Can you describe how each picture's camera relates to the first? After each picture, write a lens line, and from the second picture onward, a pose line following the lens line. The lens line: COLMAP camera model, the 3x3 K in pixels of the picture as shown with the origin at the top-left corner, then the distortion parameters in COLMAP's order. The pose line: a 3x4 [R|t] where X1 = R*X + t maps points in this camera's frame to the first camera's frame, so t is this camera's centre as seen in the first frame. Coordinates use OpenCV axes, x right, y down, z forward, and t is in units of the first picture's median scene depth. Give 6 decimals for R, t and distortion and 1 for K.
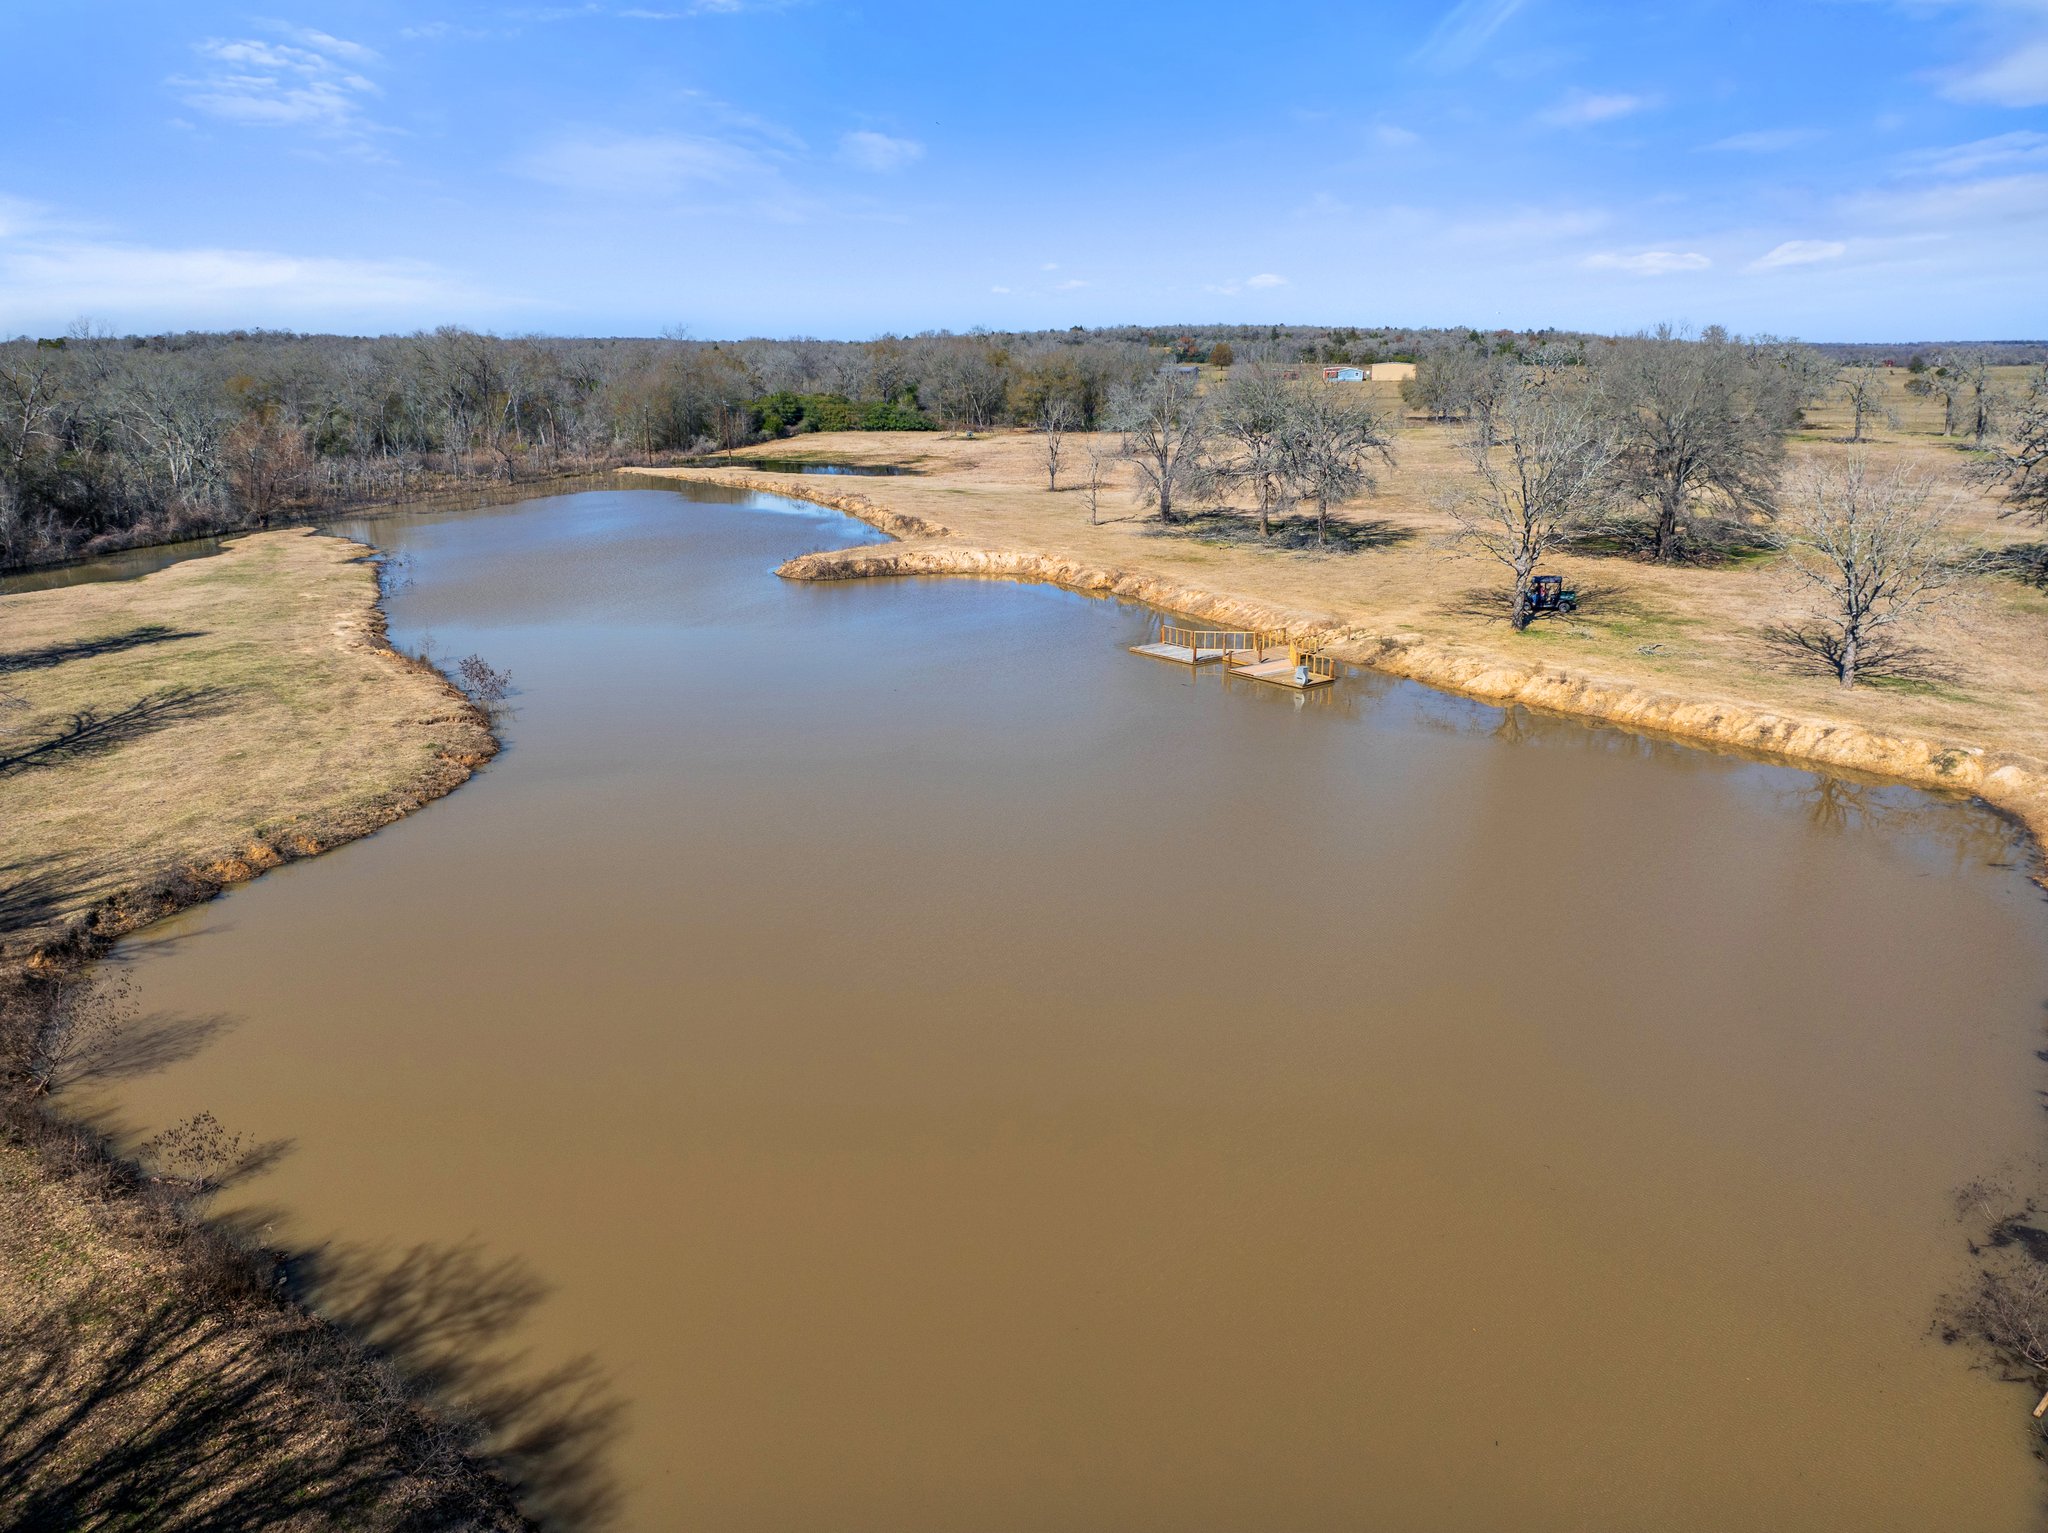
lens RADIAL K [[1435.4, 0, 1026.0], [0, 1435.4, 775.6], [0, 0, 1]] dist [-0.060746, -0.001583]
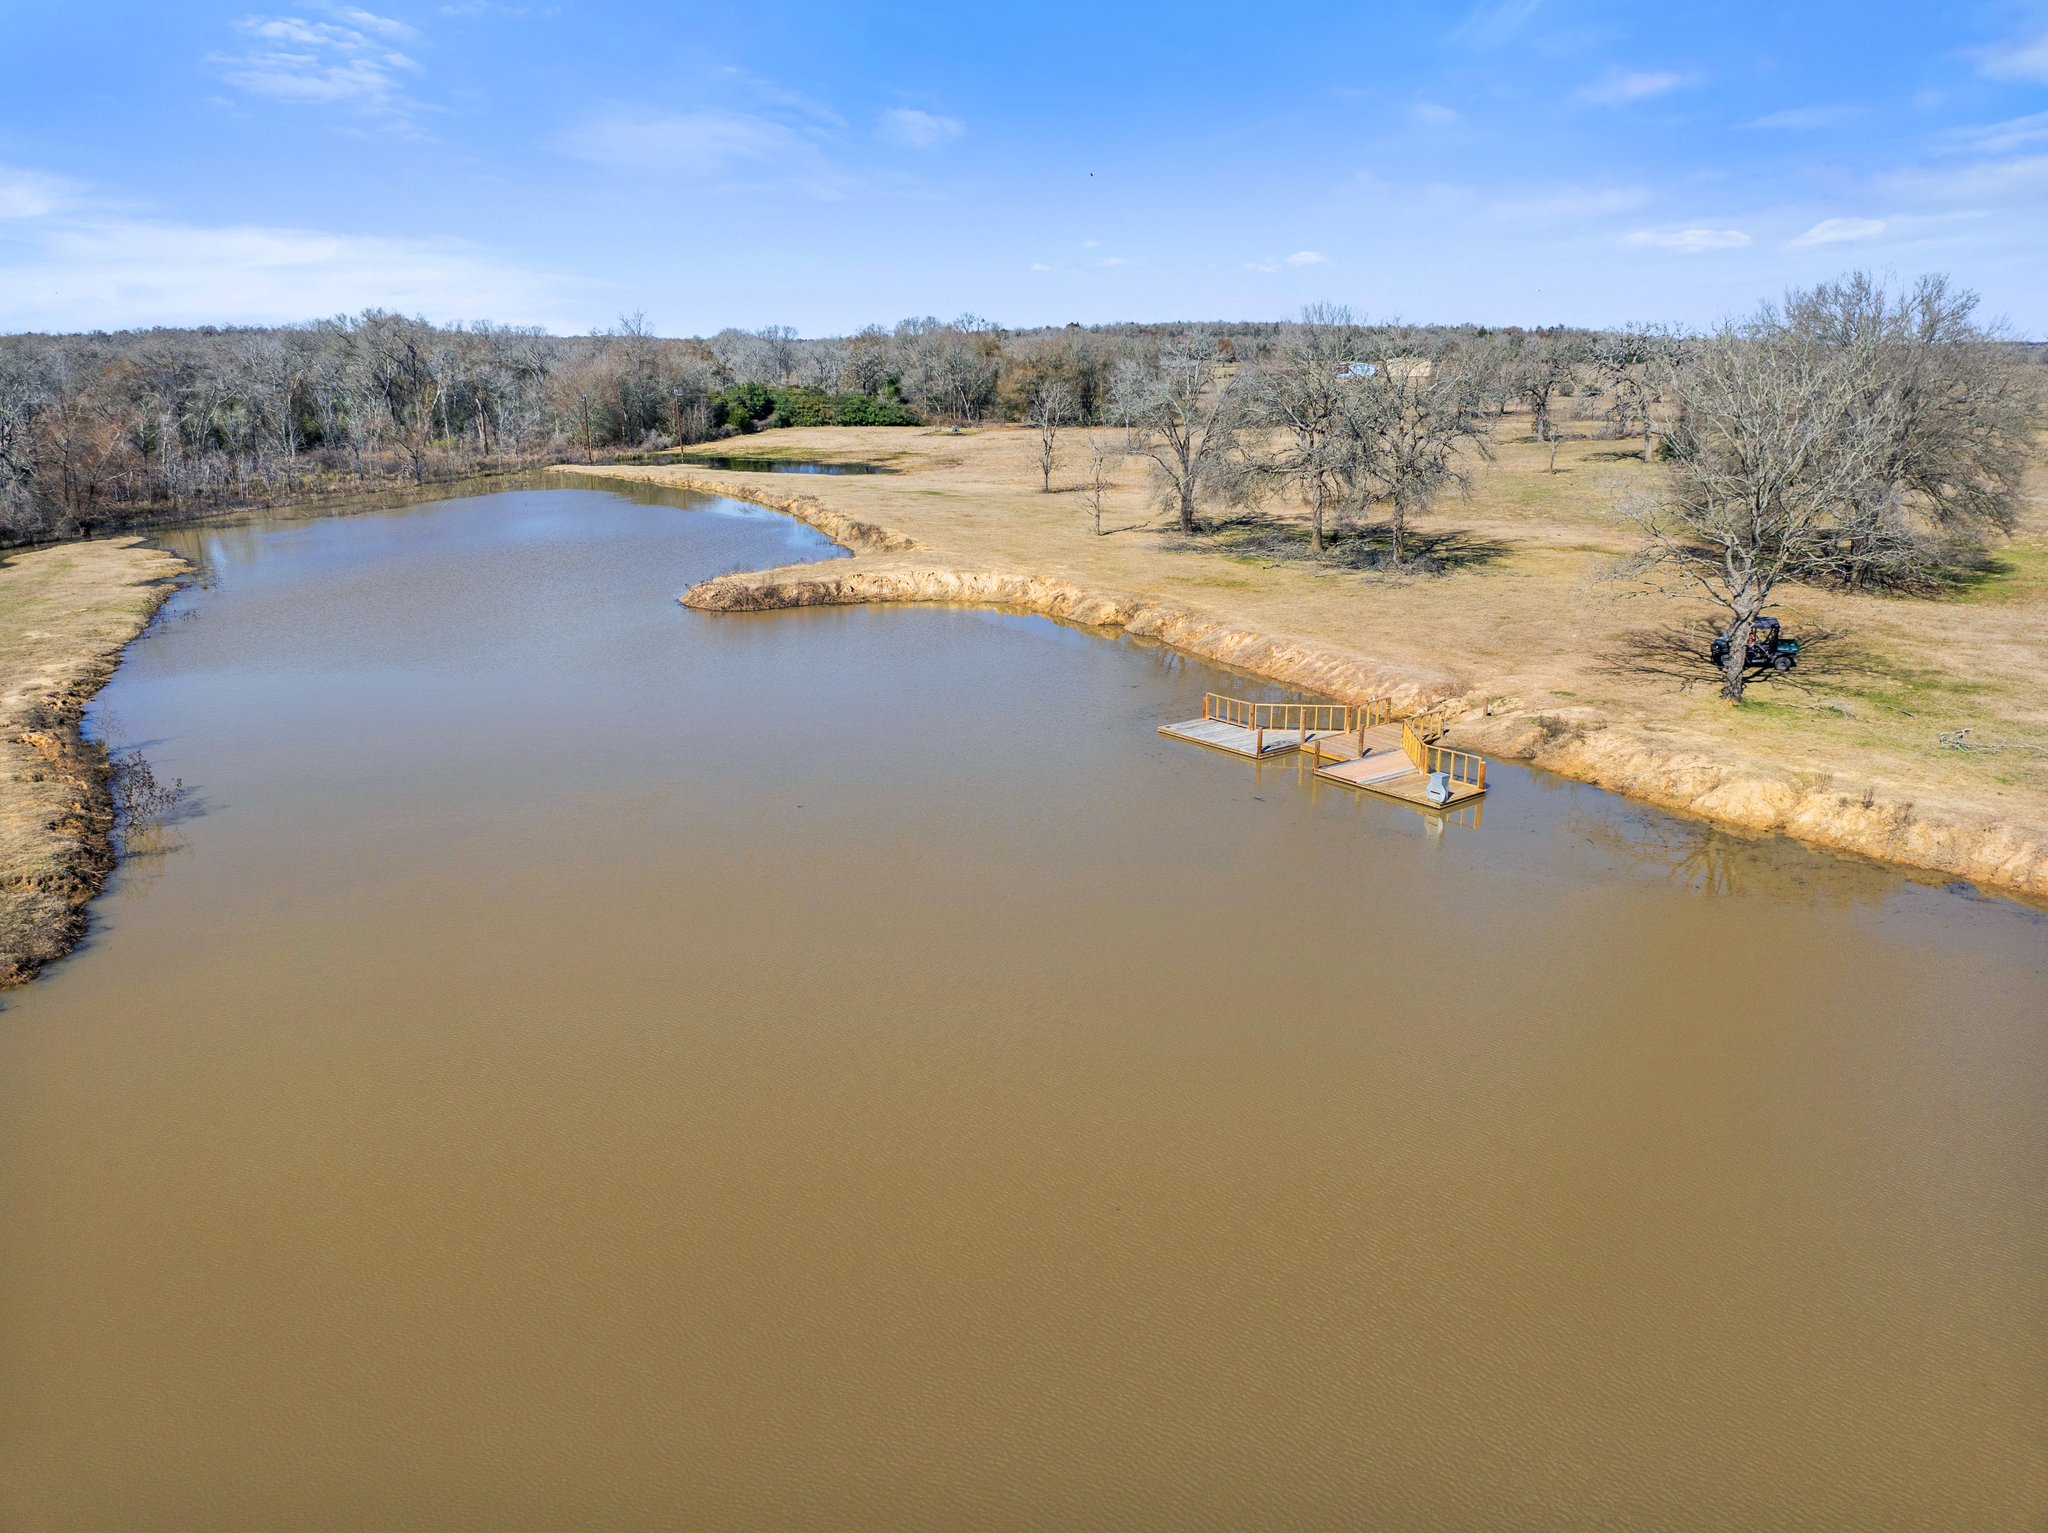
lens RADIAL K [[1435.4, 0, 1016.7], [0, 1435.4, 759.1], [0, 0, 1]] dist [-0.060746, -0.001583]
pose [[0.999993, 0.001726, -0.003328, 0.005773], [-0.001765, 0.999929, -0.011821, -0.044658], [0.003307, 0.011827, 0.999925, 0.222691]]
